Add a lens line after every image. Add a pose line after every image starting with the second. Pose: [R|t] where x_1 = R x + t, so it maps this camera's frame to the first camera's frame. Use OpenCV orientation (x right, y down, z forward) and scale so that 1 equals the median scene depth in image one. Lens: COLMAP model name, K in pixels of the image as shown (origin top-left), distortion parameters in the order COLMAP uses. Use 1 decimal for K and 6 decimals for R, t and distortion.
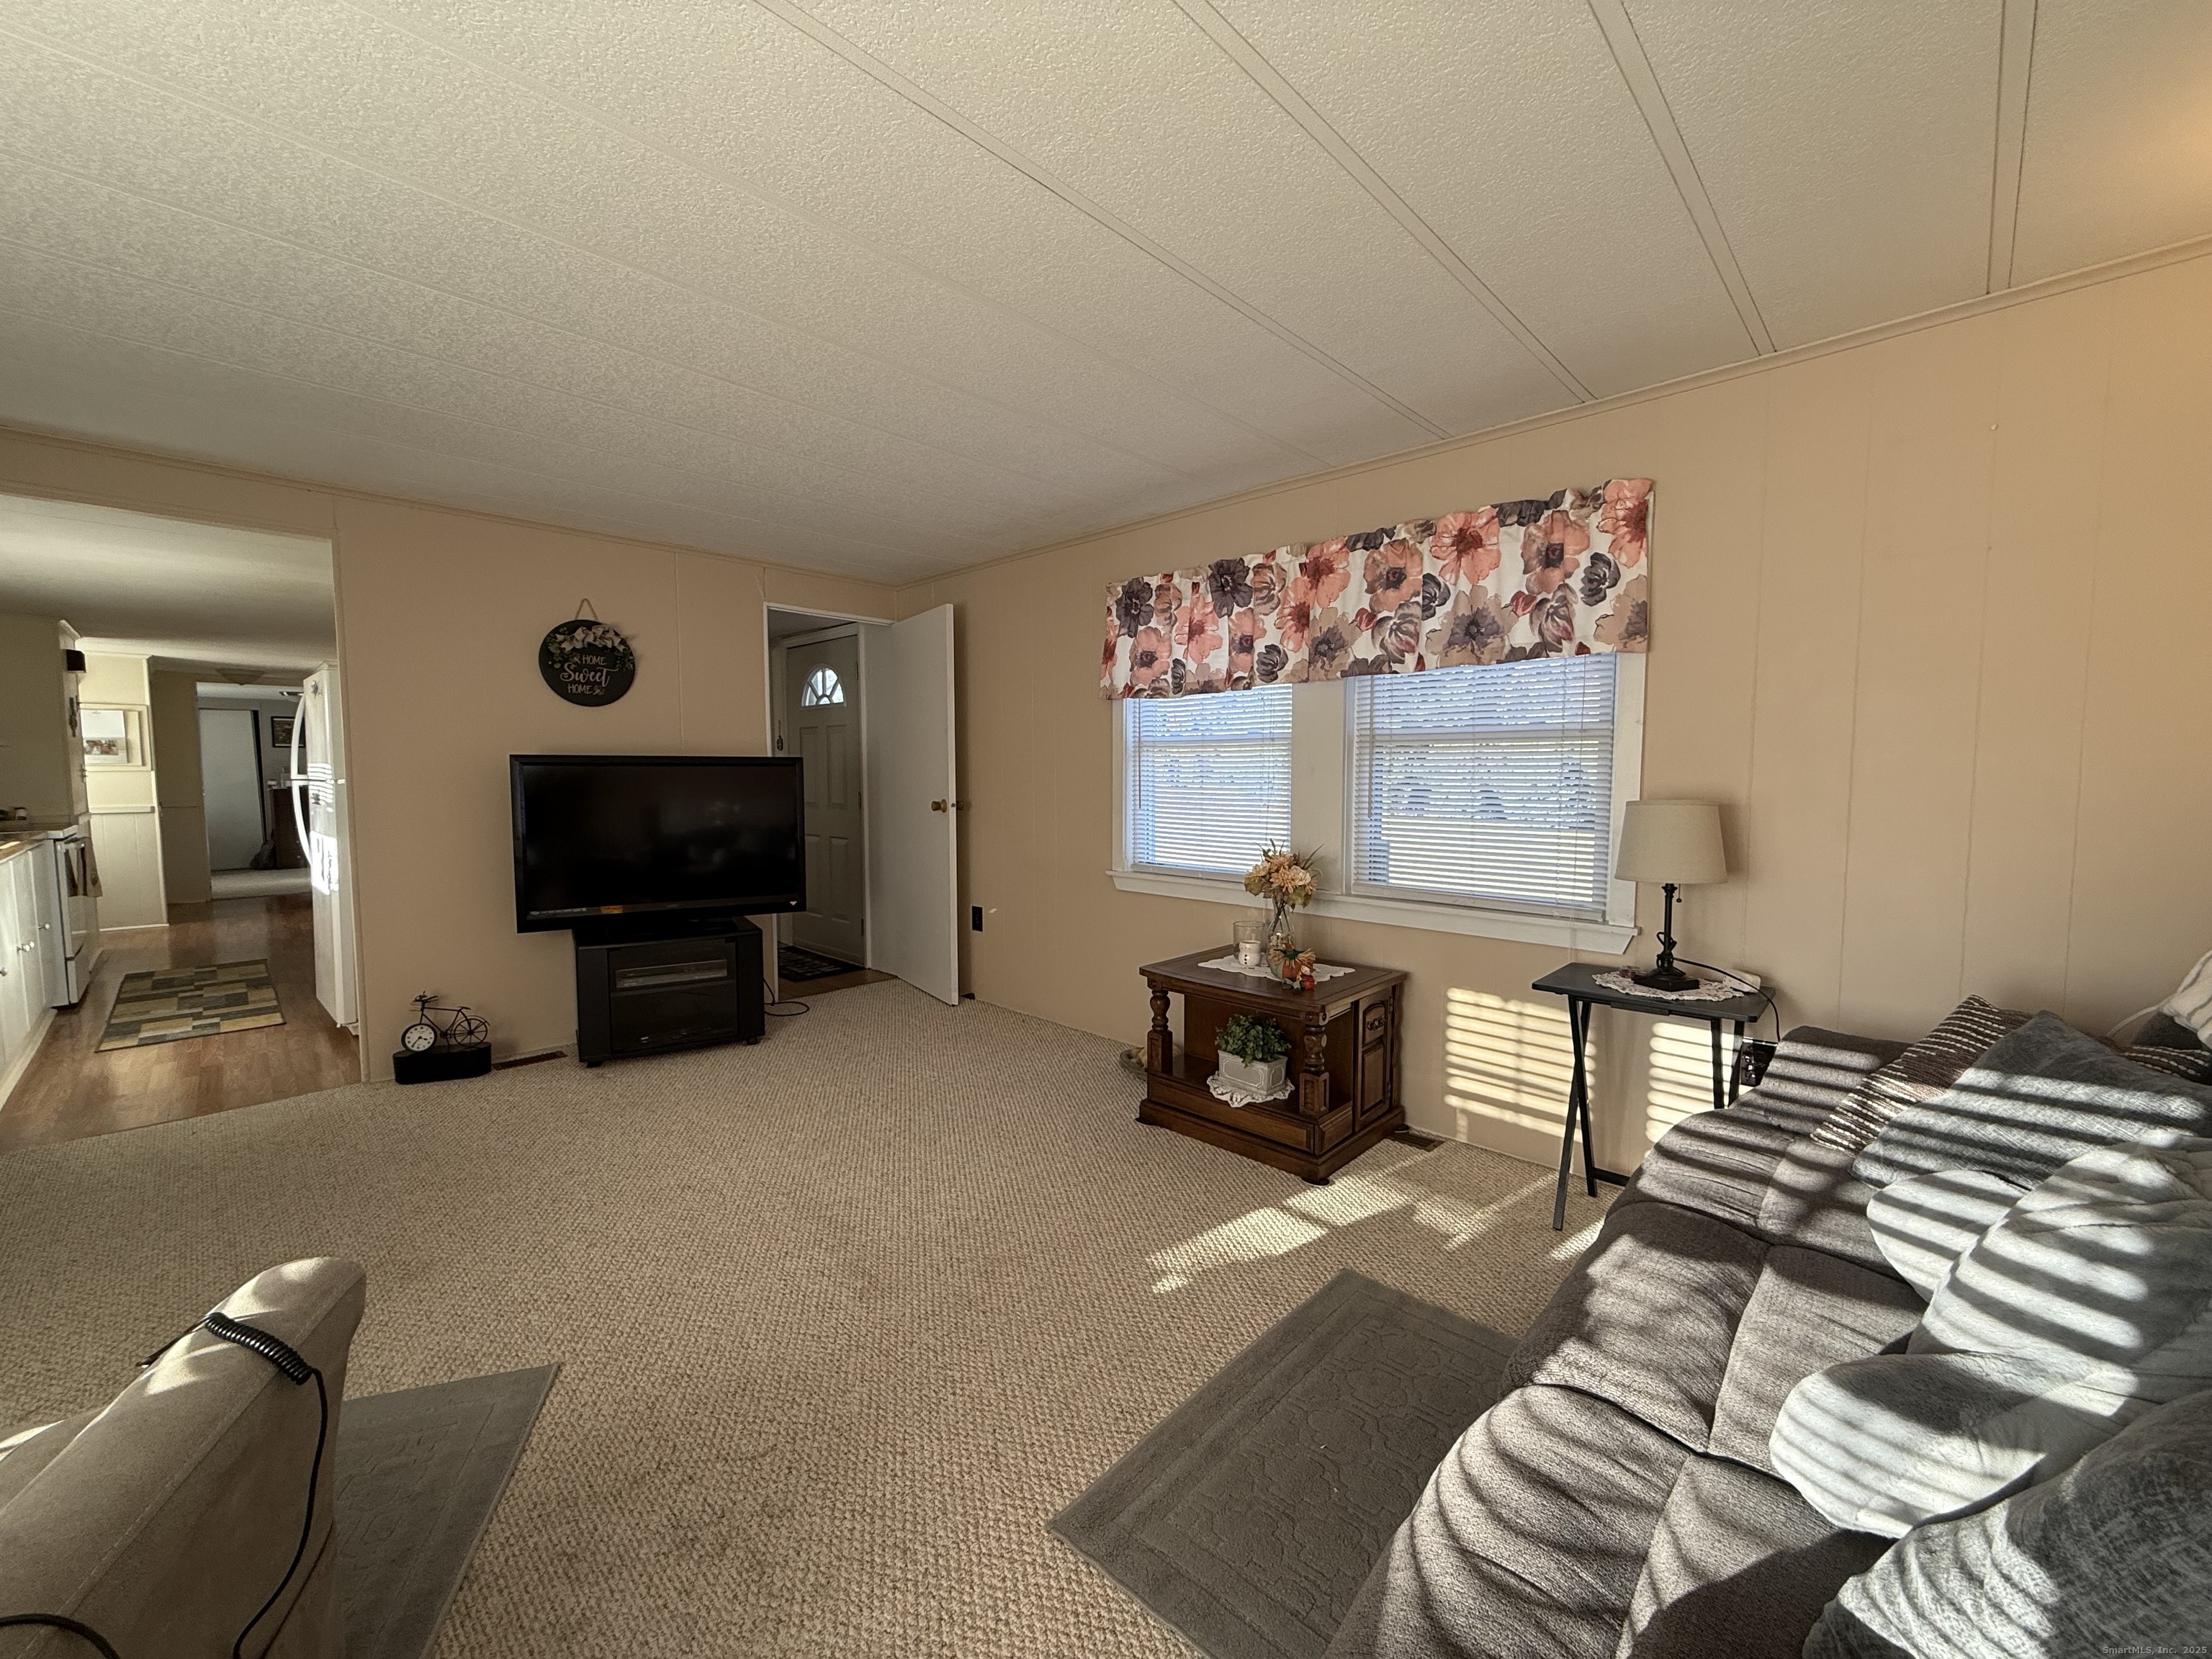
lens RADIAL K [[880.6, 0, 1101.6], [0, 880.6, 832.6], [0, 0, 1]] dist [-0.001215, -0.000112]
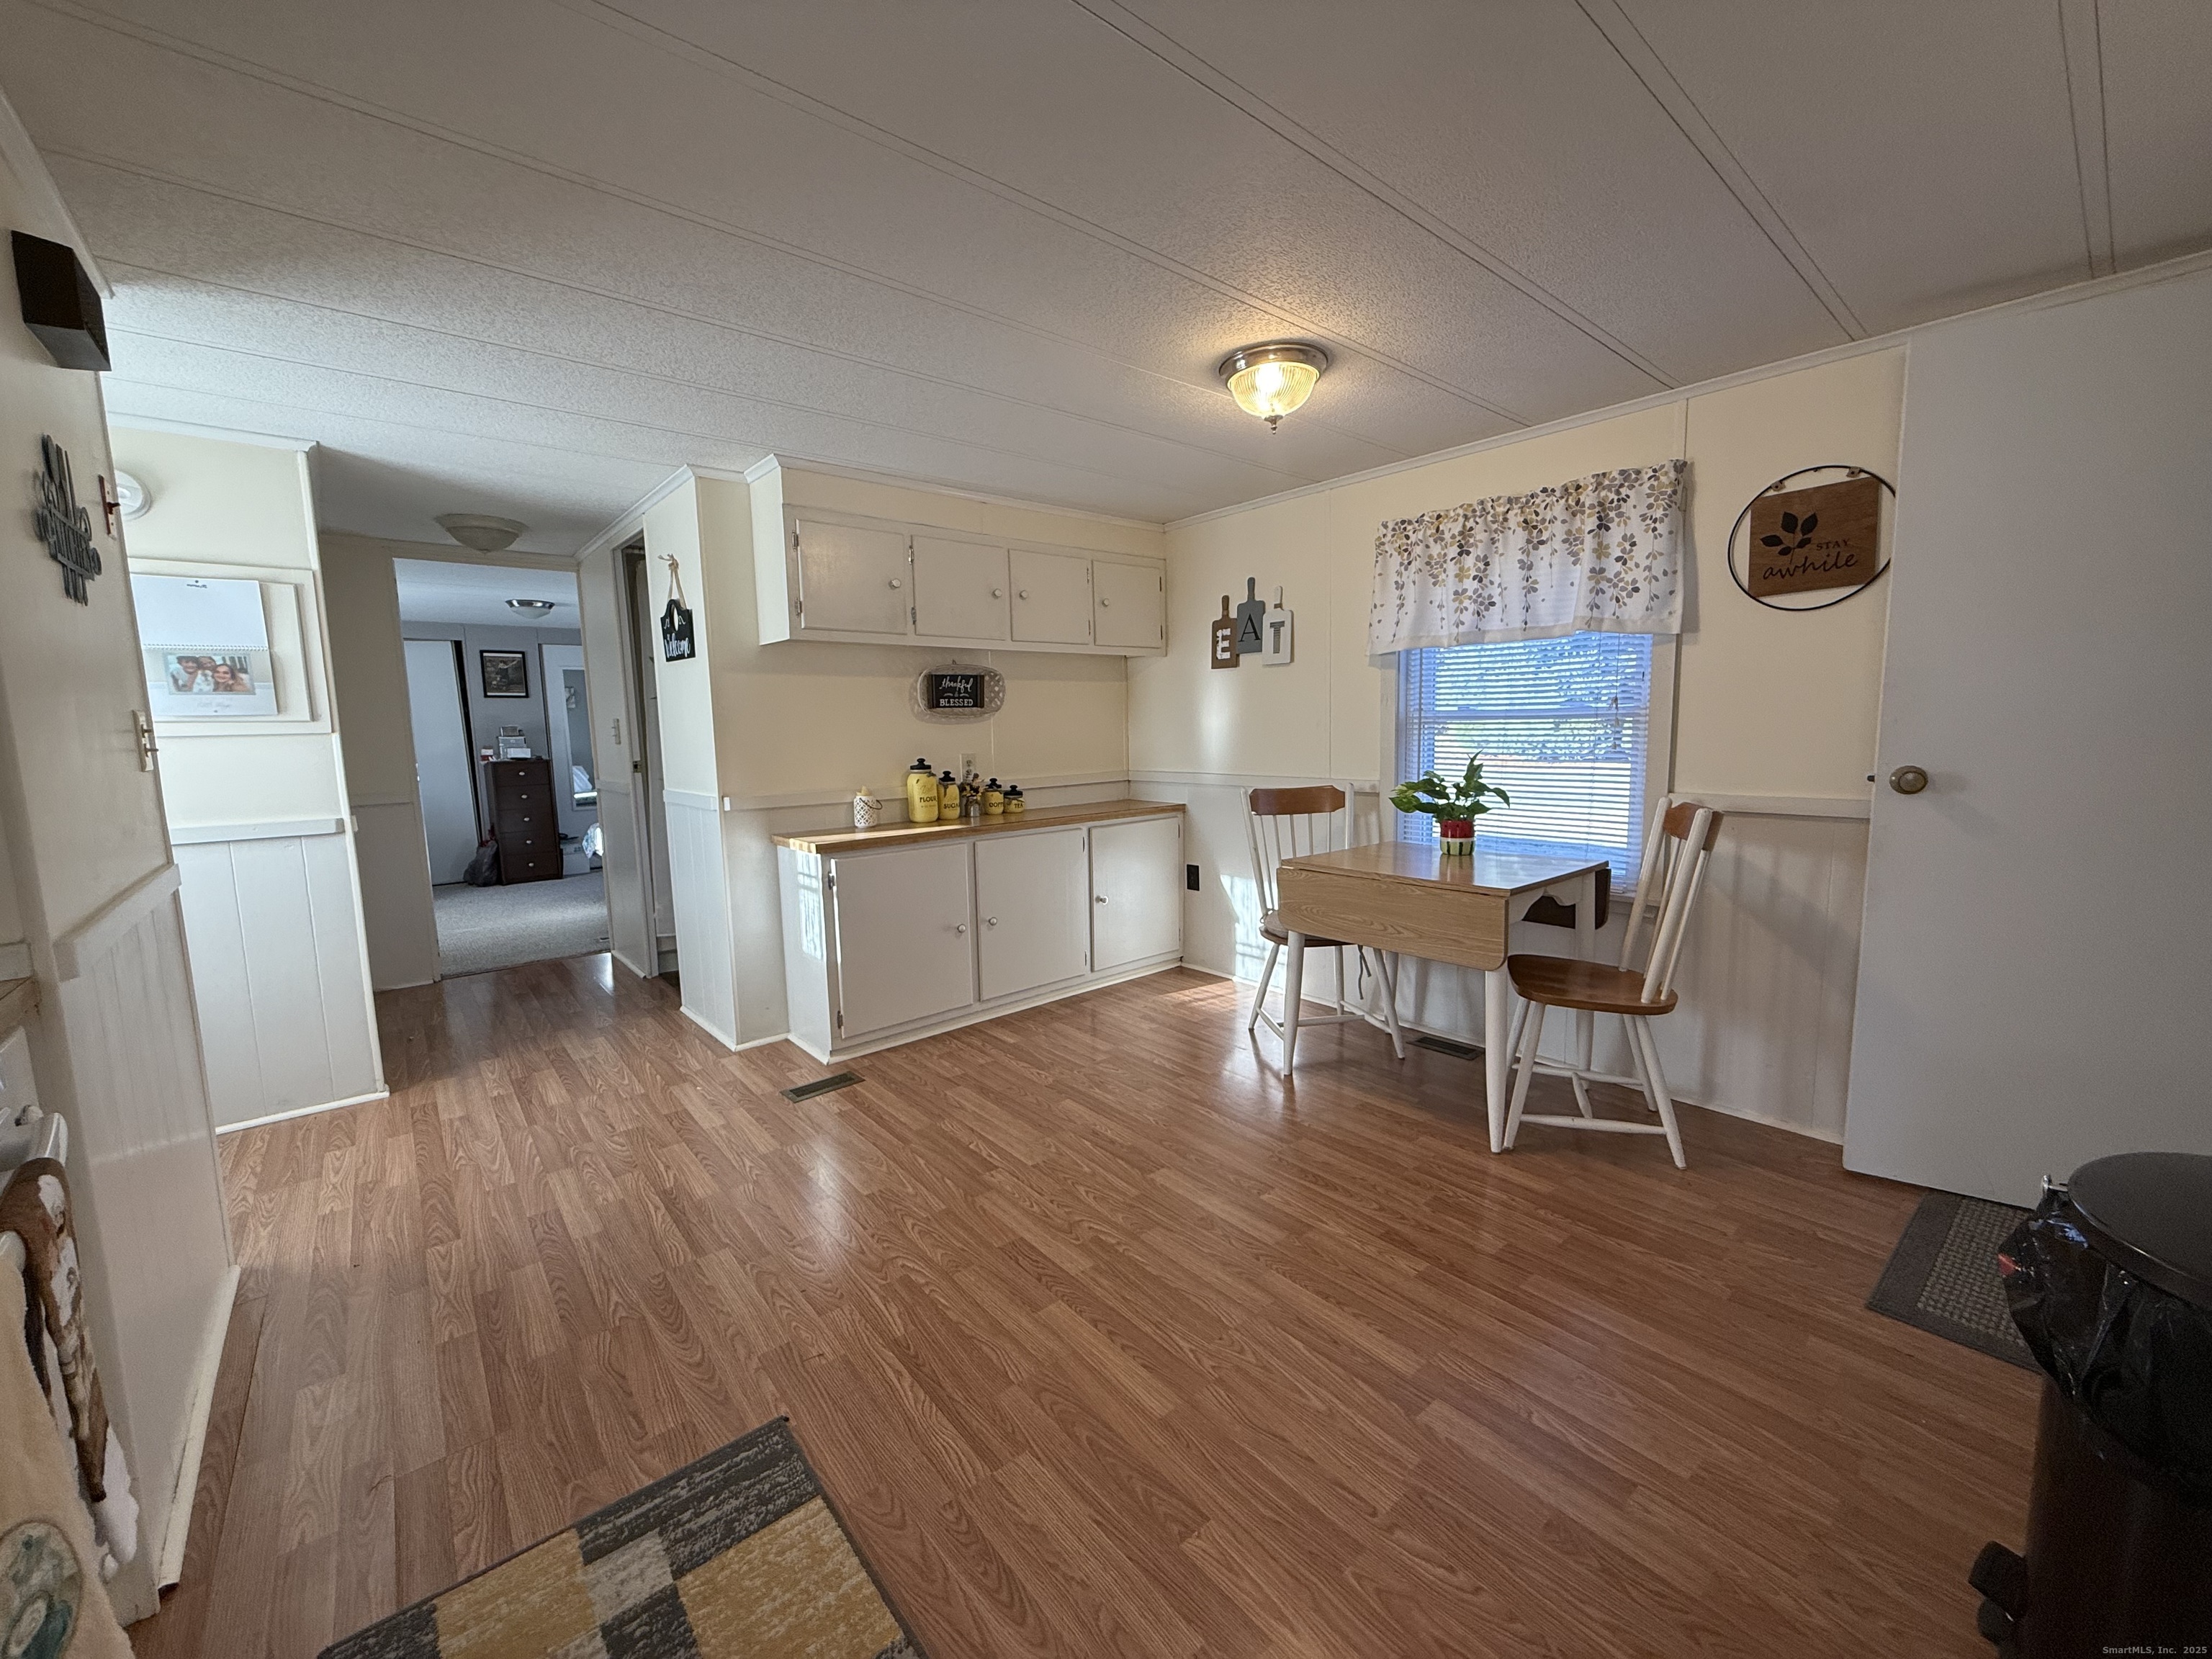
lens RADIAL K [[878.6, 0, 1103.5], [0, 878.6, 832.5], [0, 0, 1]] dist [0.000334, 0.000042]
pose [[0.995588, -0.006870, -0.093577, -1.284521], [0.011692, 0.998626, 0.051086, -0.075556], [0.093098, -0.051955, 0.994301, 1.170023]]
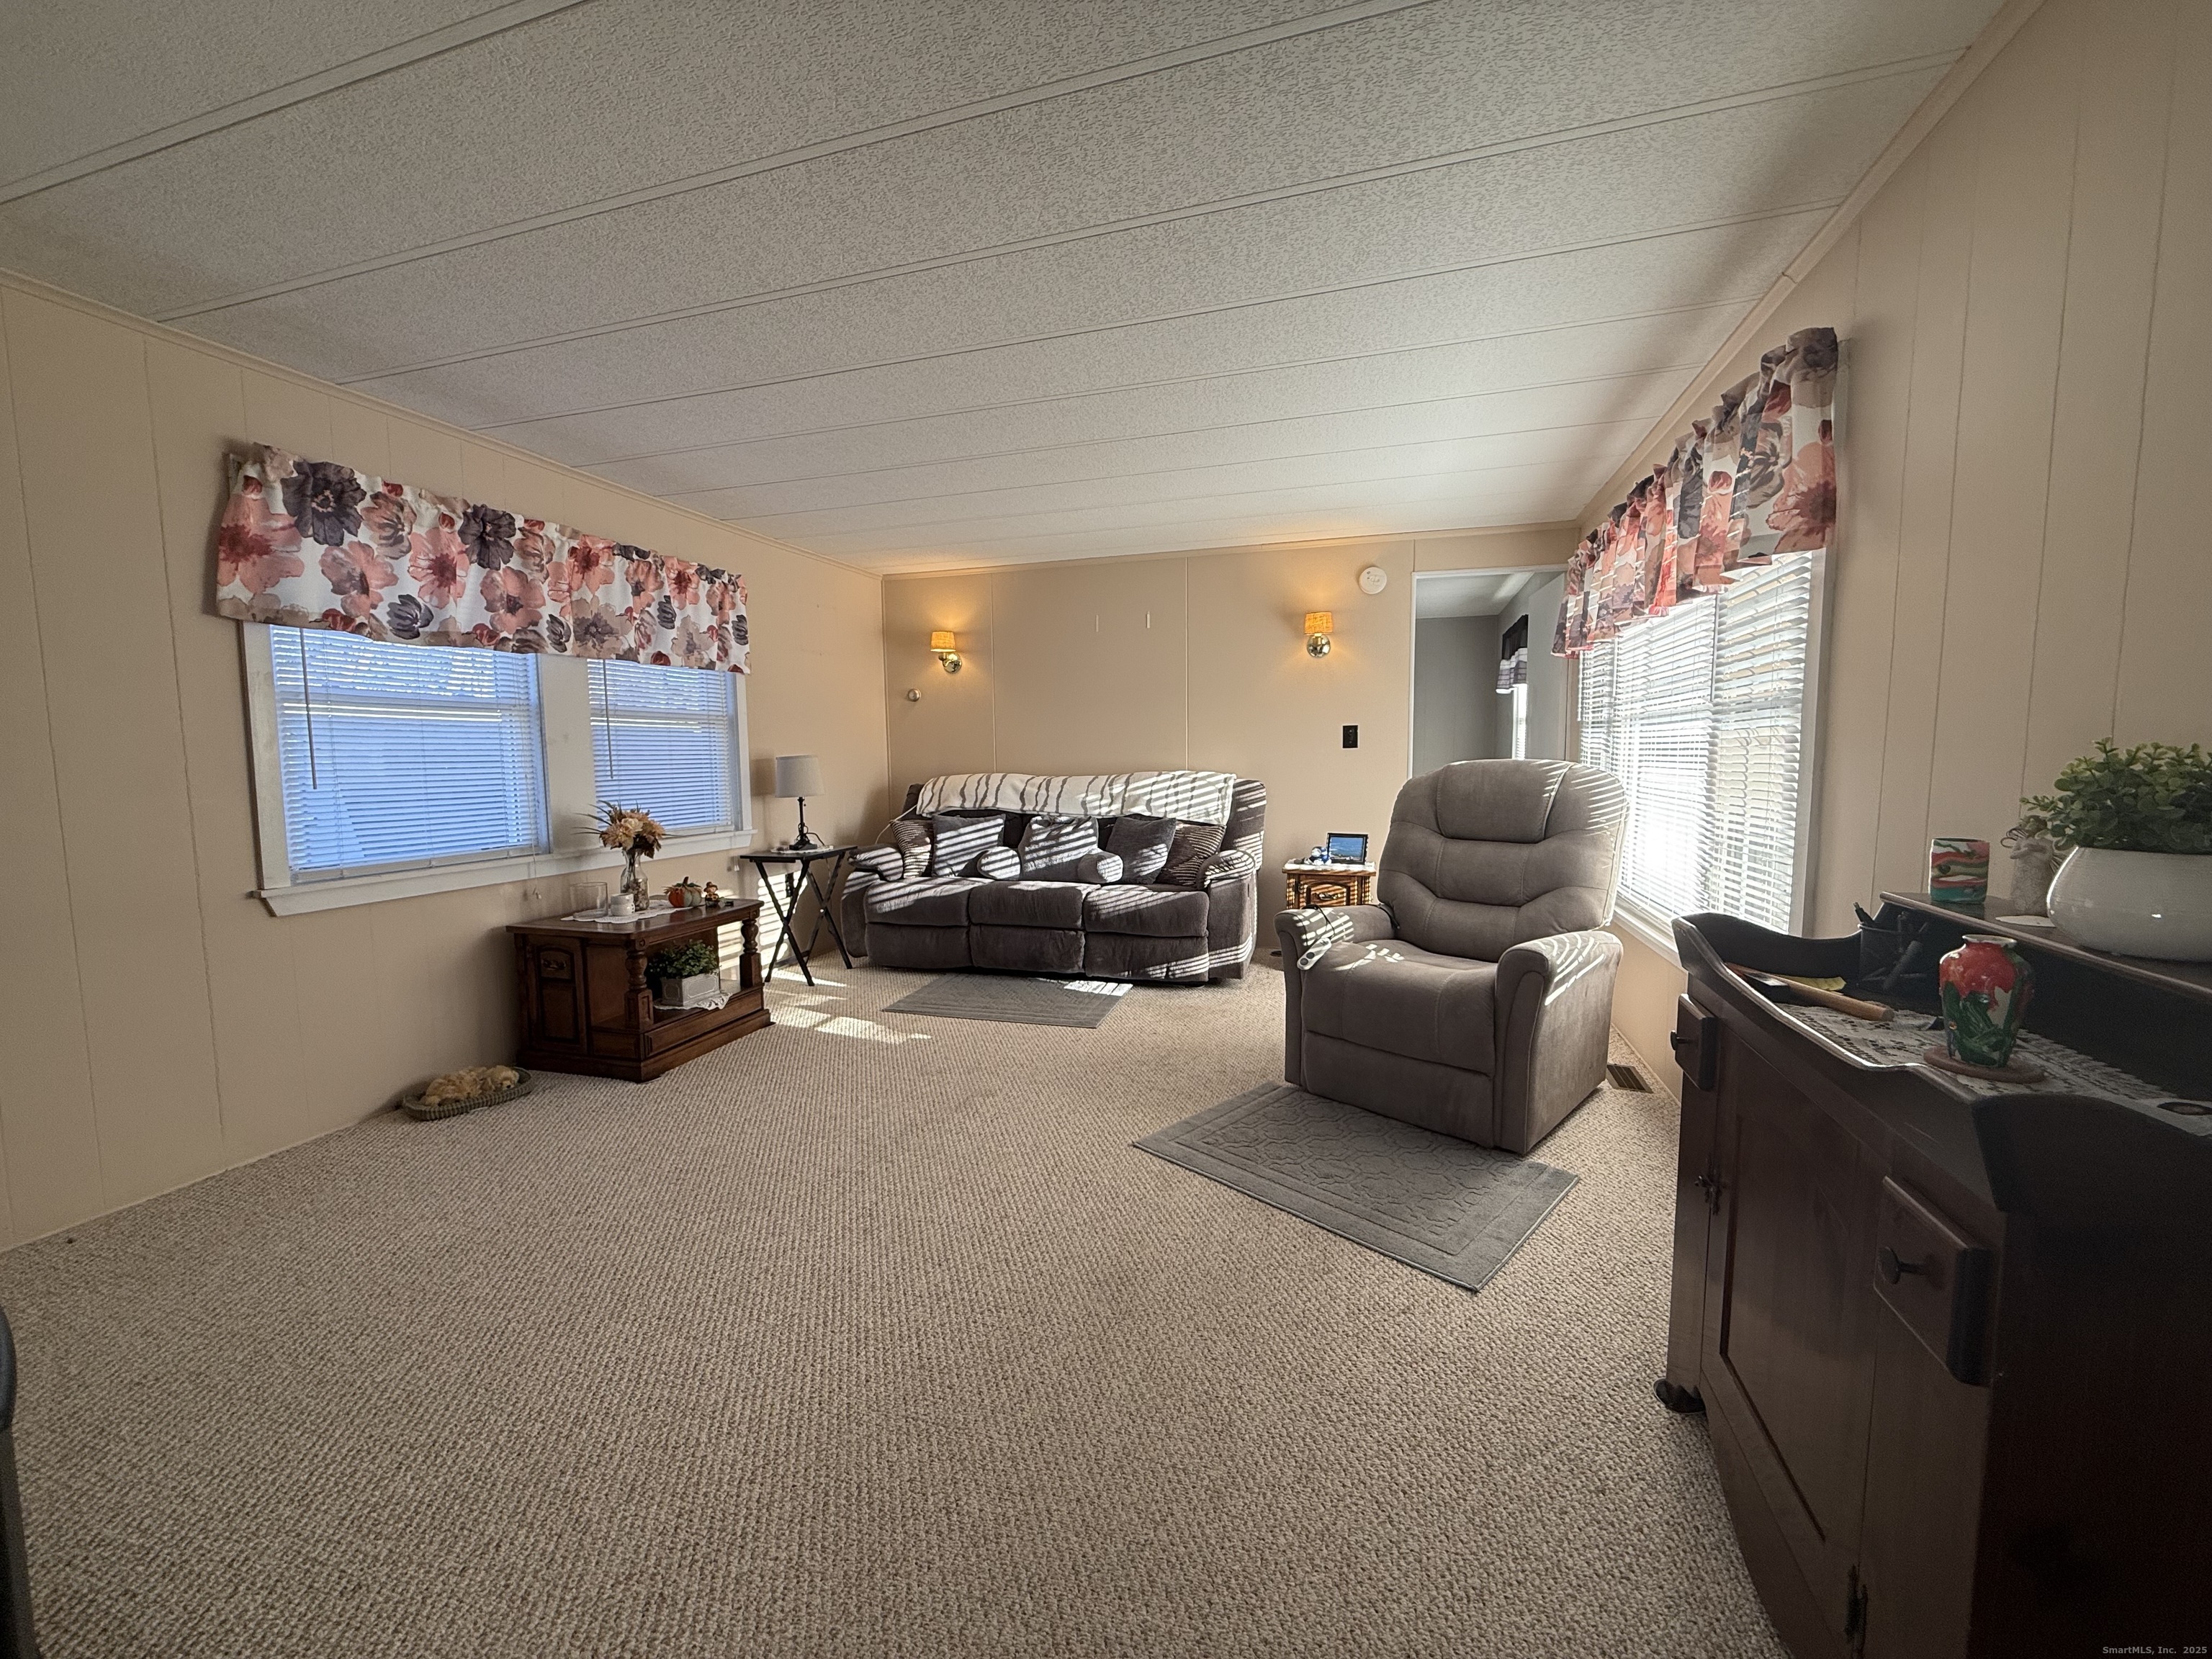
lens RADIAL K [[878.6, 0, 1103.5], [0, 878.6, 832.5], [0, 0, 1]] dist [0.000334, 0.000042]
pose [[-0.447168, -0.074453, 0.891346, -0.888996], [0.073997, 0.990034, 0.119819, -0.032014], [-0.891384, 0.119536, -0.437202, 0.781927]]
